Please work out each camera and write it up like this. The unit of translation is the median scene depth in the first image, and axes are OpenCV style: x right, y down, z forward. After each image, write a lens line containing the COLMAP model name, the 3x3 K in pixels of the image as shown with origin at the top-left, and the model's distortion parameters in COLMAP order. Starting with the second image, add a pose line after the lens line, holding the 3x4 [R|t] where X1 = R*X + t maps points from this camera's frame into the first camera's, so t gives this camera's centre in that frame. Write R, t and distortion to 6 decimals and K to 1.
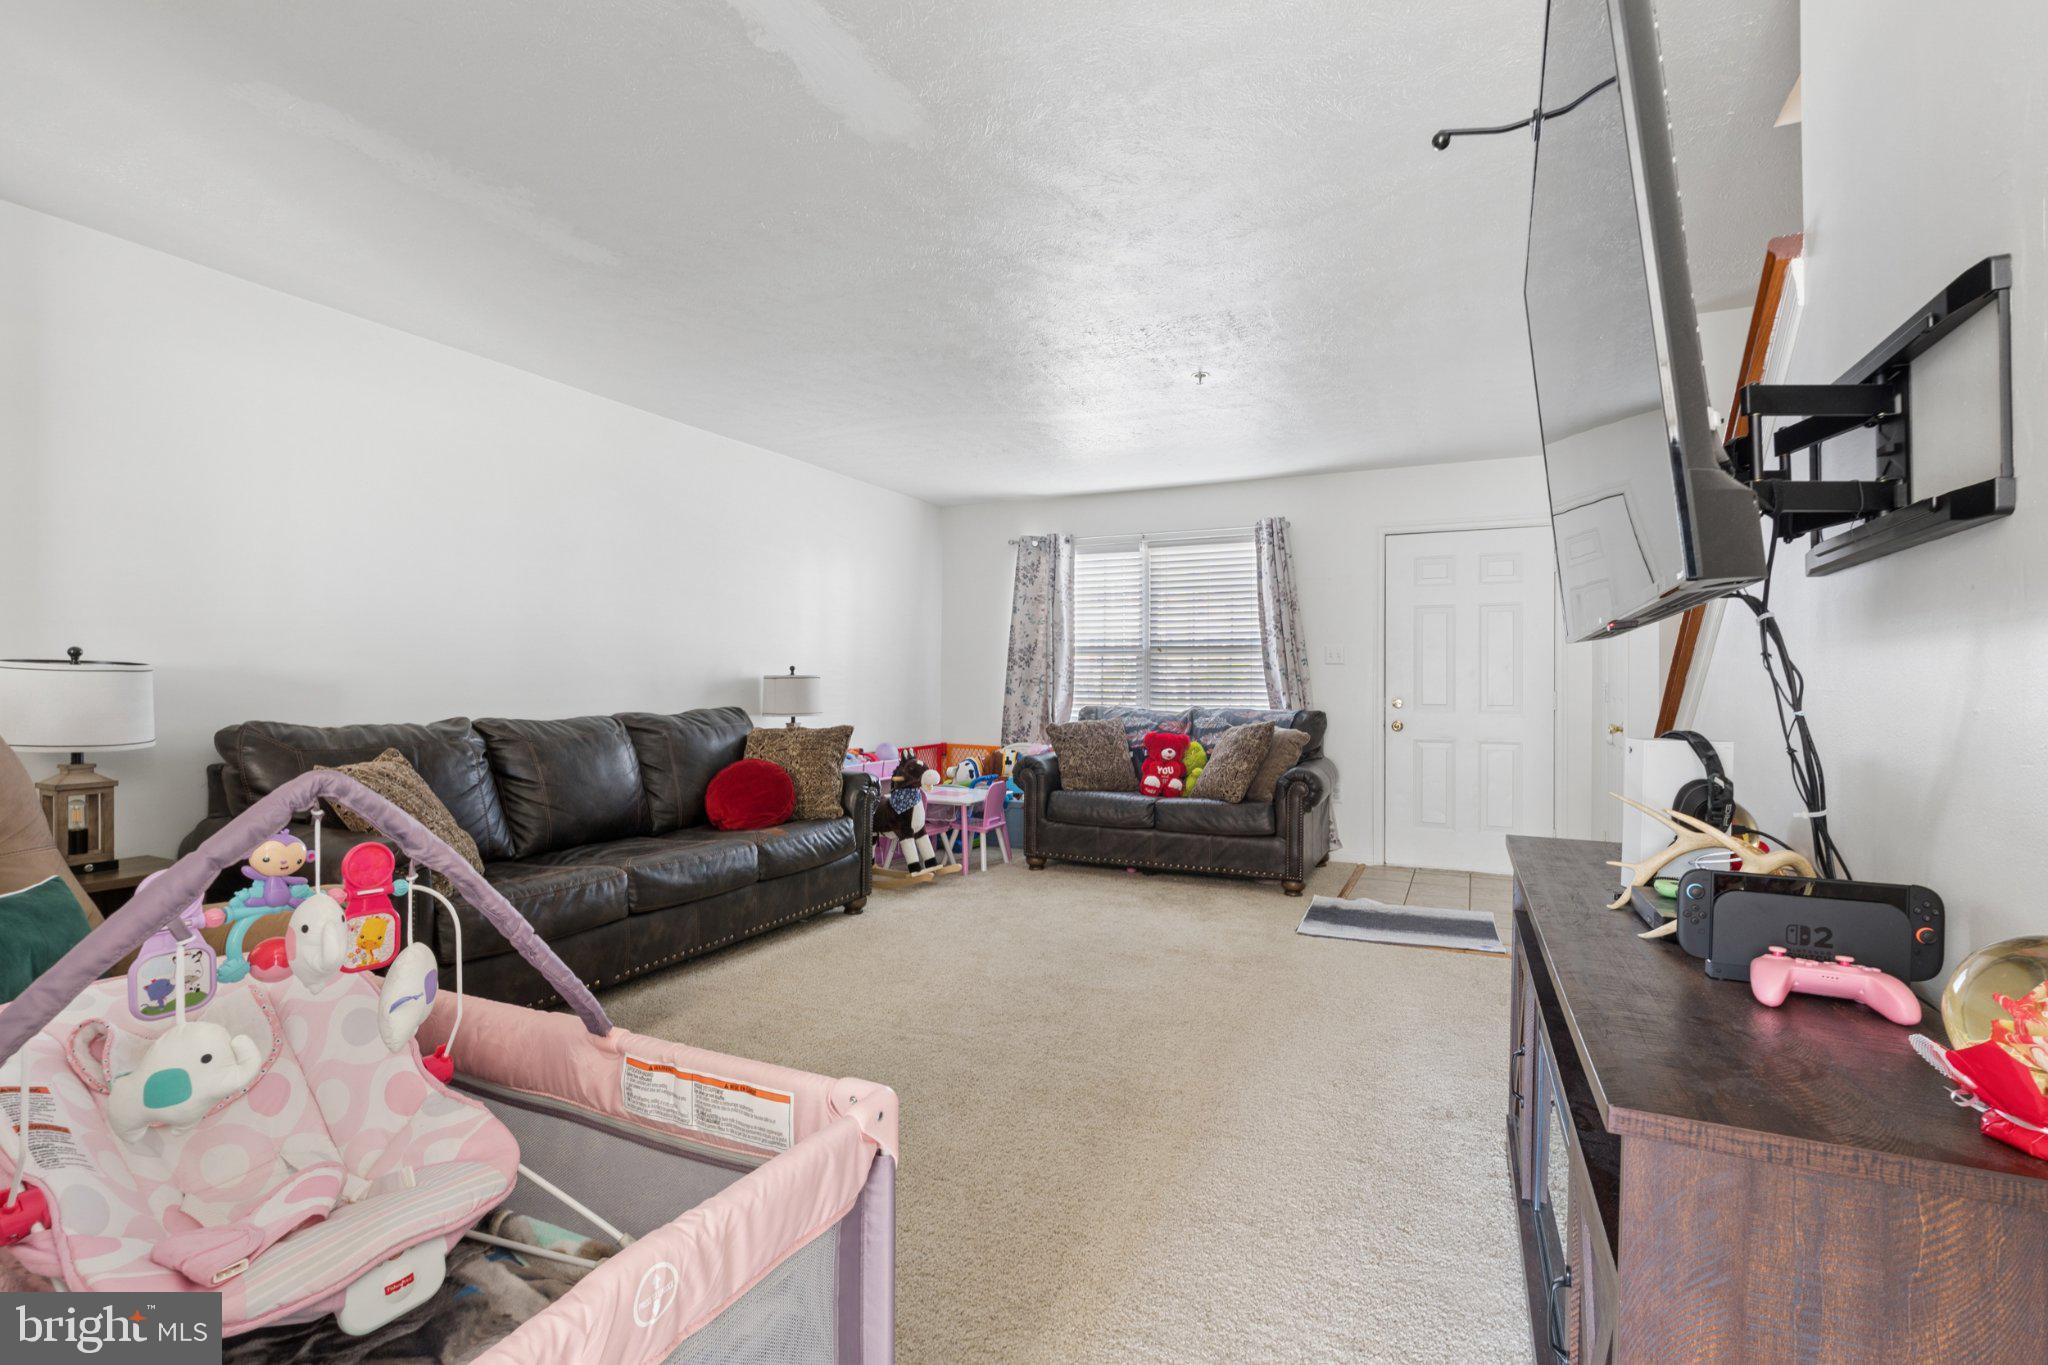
lens RADIAL K [[949.6, 0, 1043.0], [0, 949.6, 690.6], [0, 0, 1]] dist [-0.005982, -0.000301]
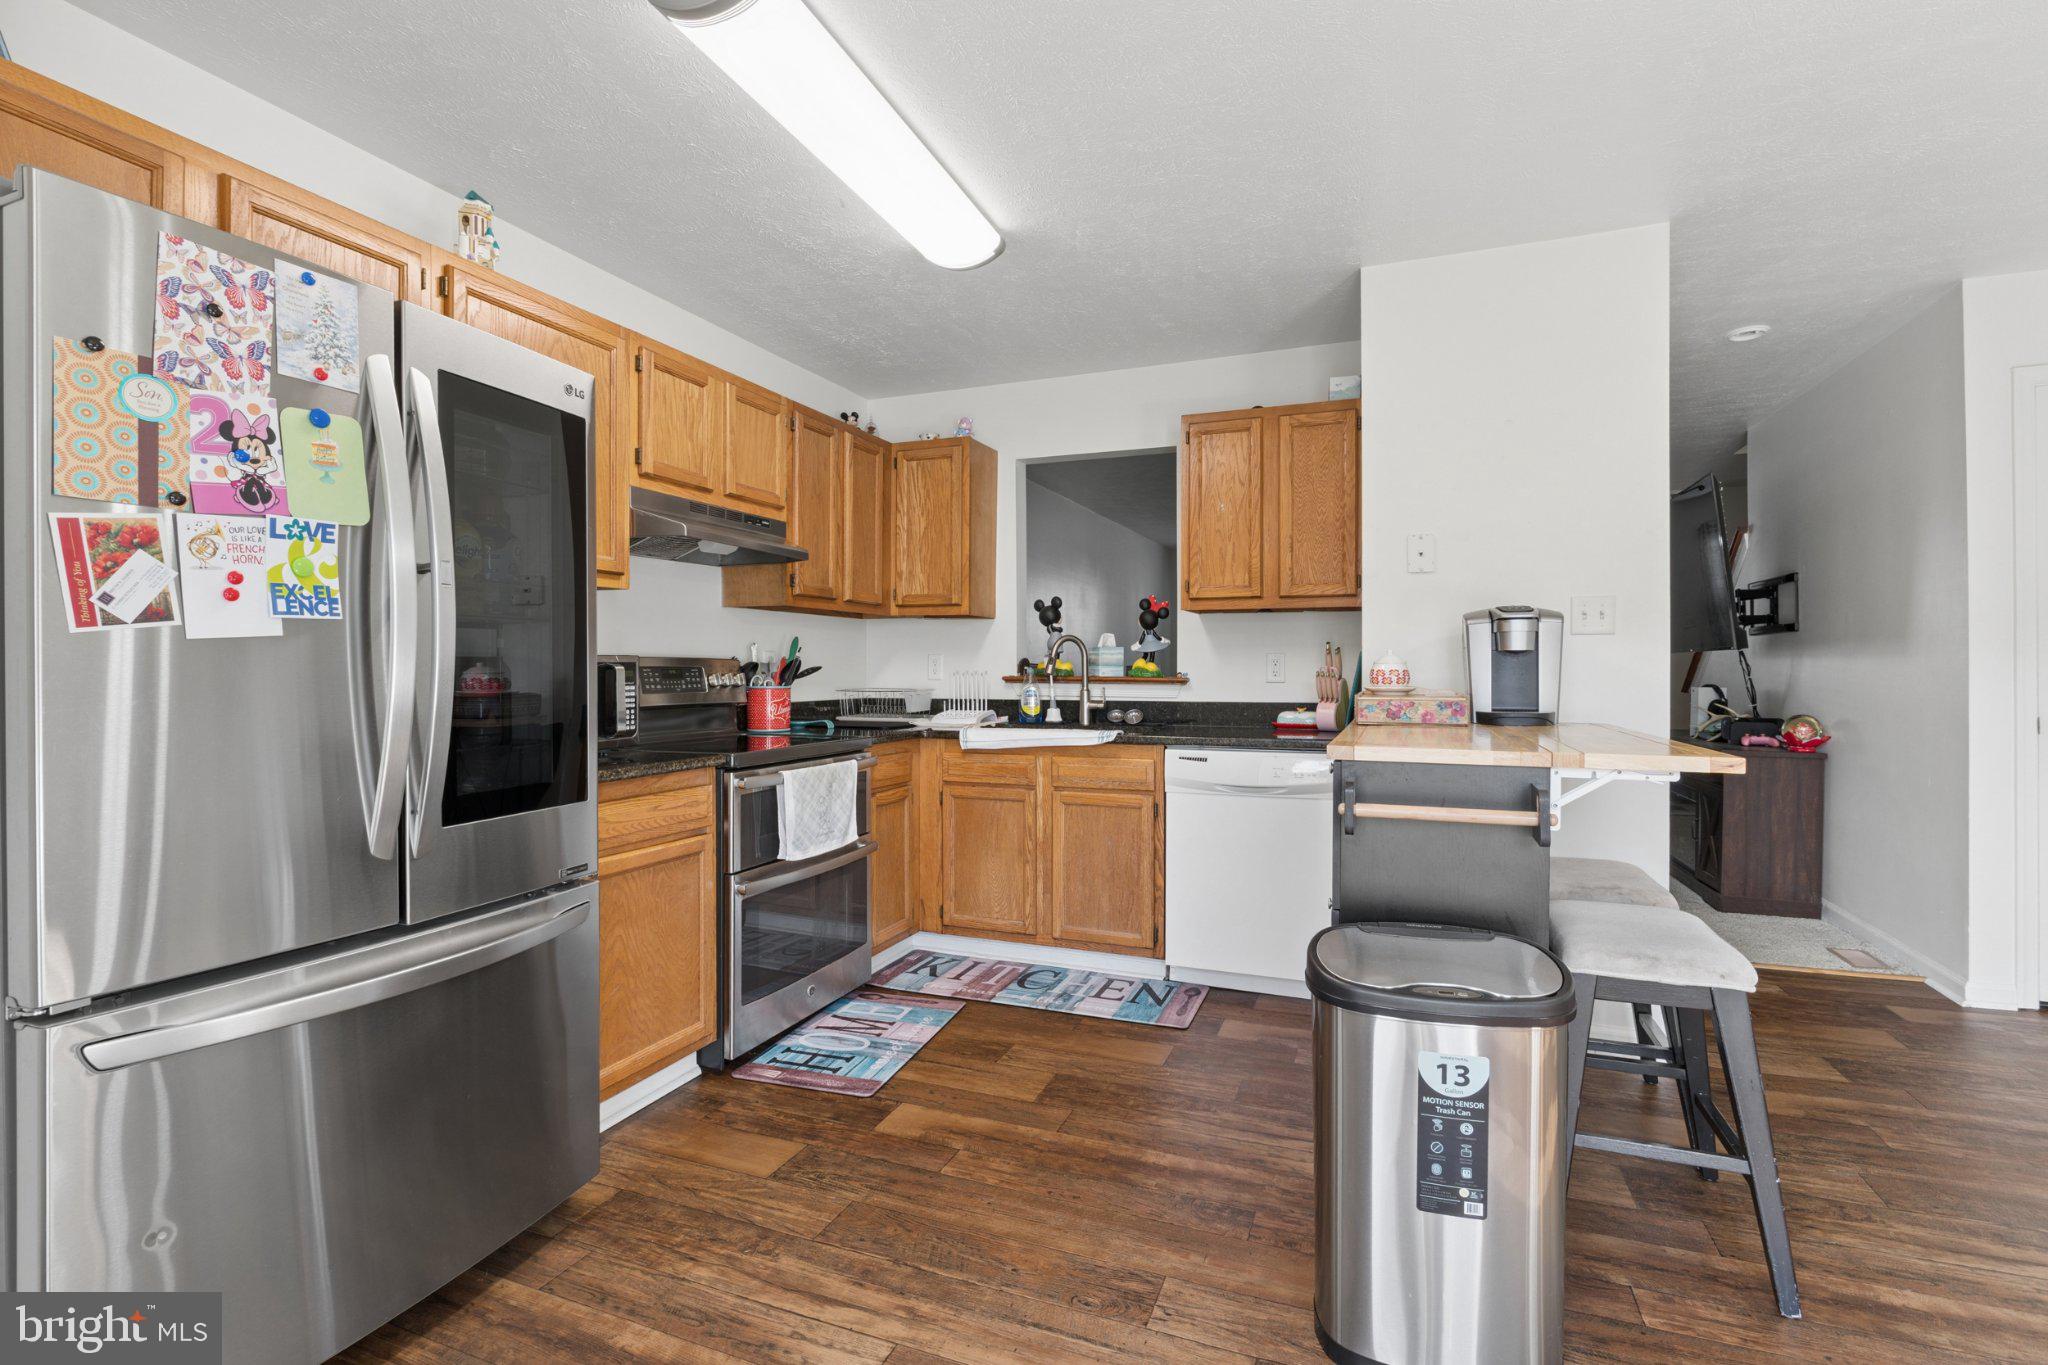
lens RADIAL K [[949.6, 0, 1027.2], [0, 949.6, 670.4], [0, 0, 1]] dist [-0.005982, -0.000301]
pose [[0.998676, -0.005723, 0.051125, -0.569348], [0.005849, 0.999980, -0.002326, -0.003055], [-0.051110, 0.002622, 0.998690, -0.657486]]
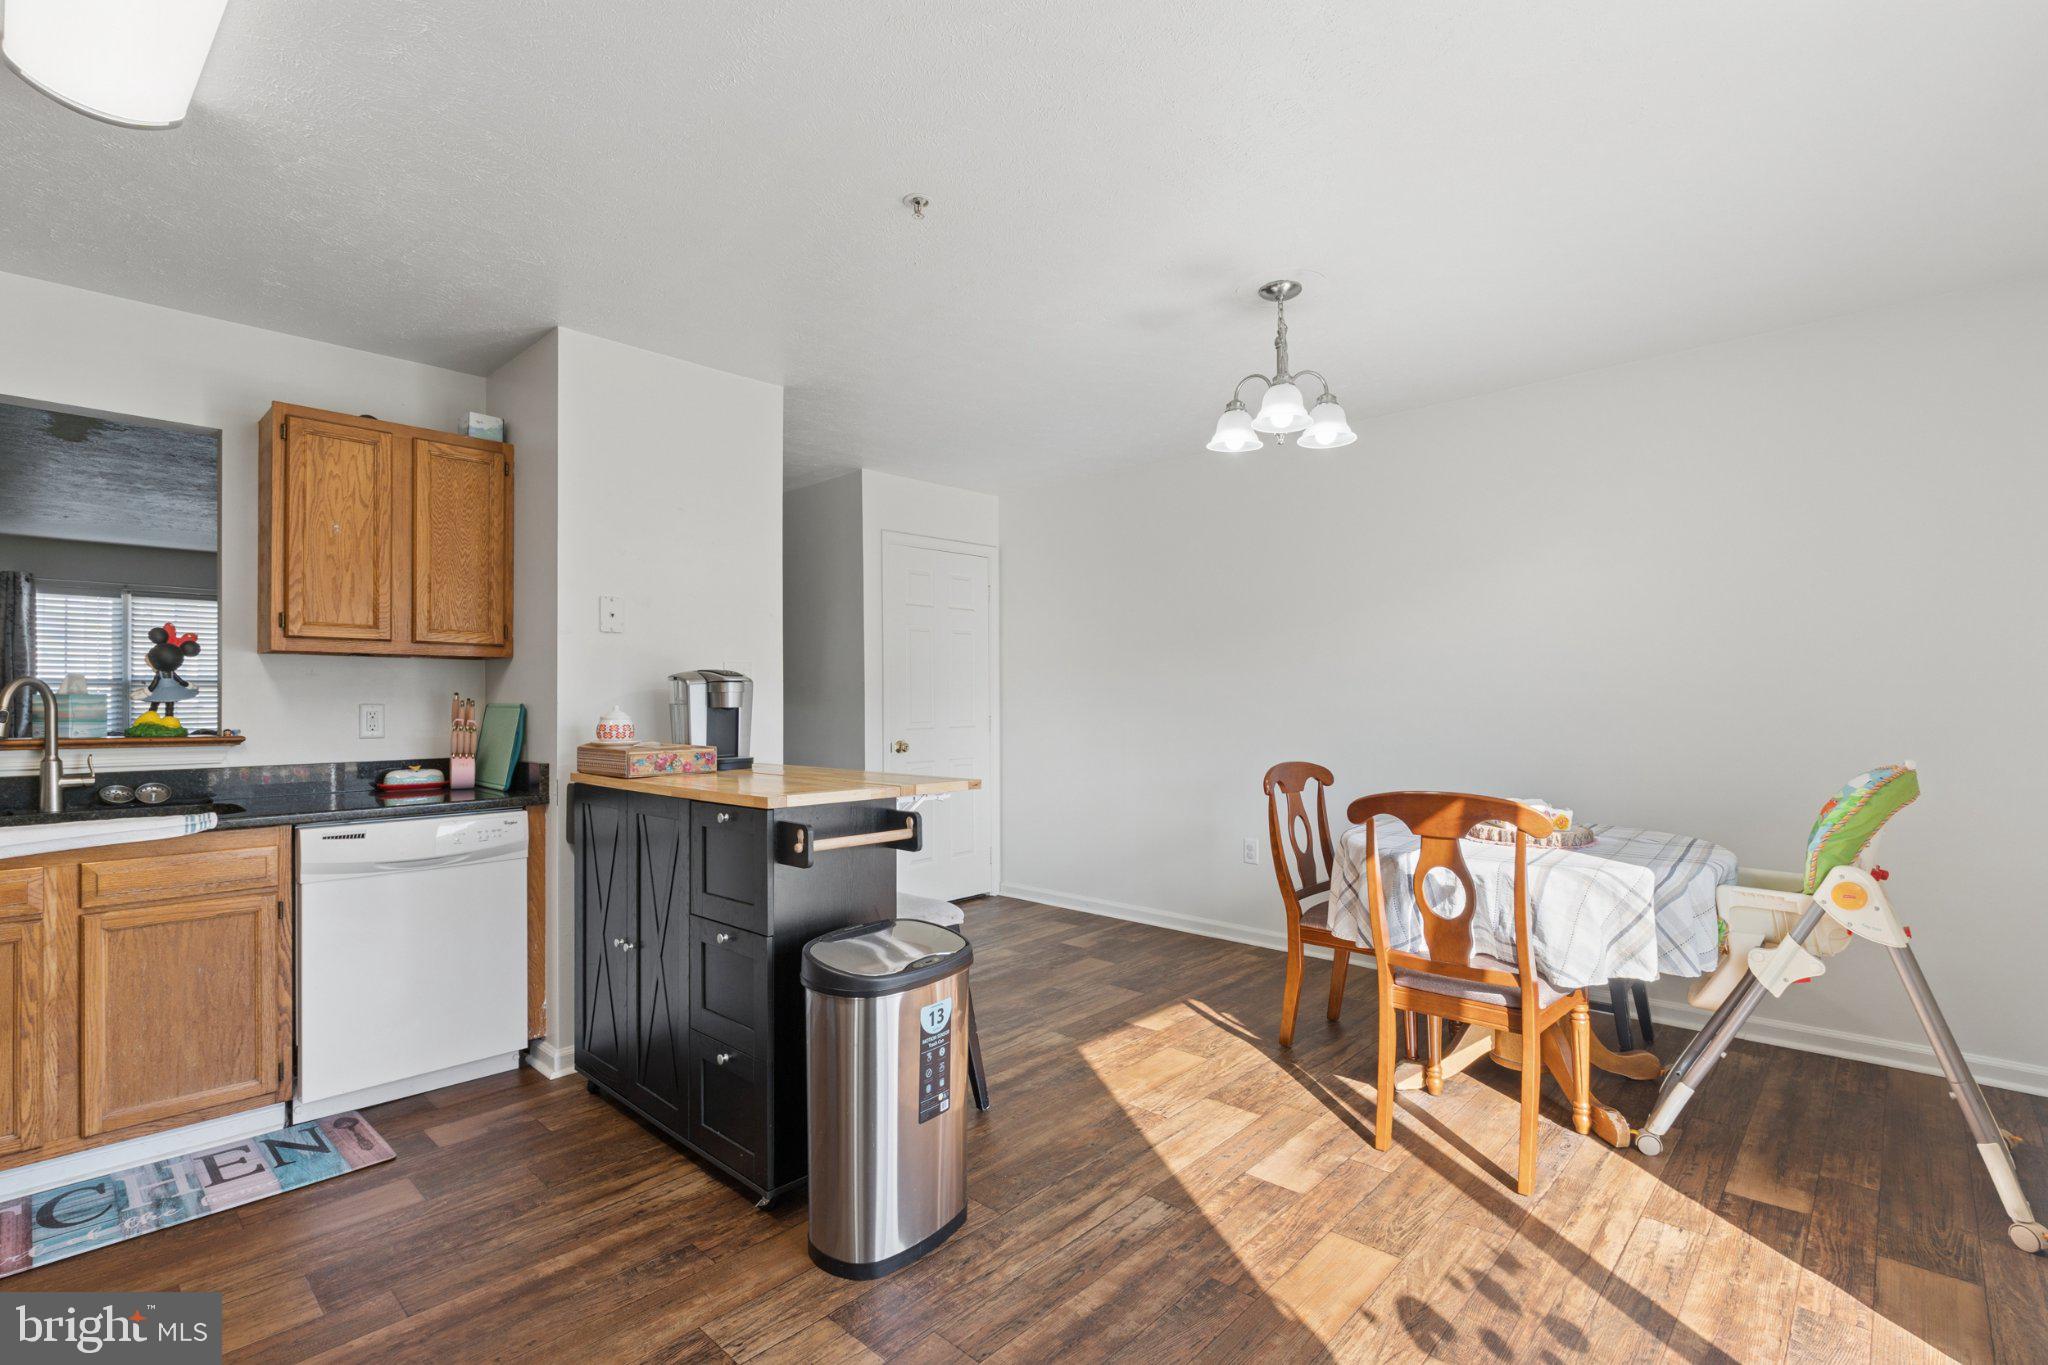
lens RADIAL K [[949.6, 0, 1002.9], [0, 949.6, 688.6], [0, 0, 1]] dist [-0.005982, -0.000301]
pose [[0.326816, 0.001716, 0.945086, -0.805633], [0.007839, 0.999959, -0.004526, -0.021307], [-0.945055, 0.008888, 0.326790, -0.535584]]
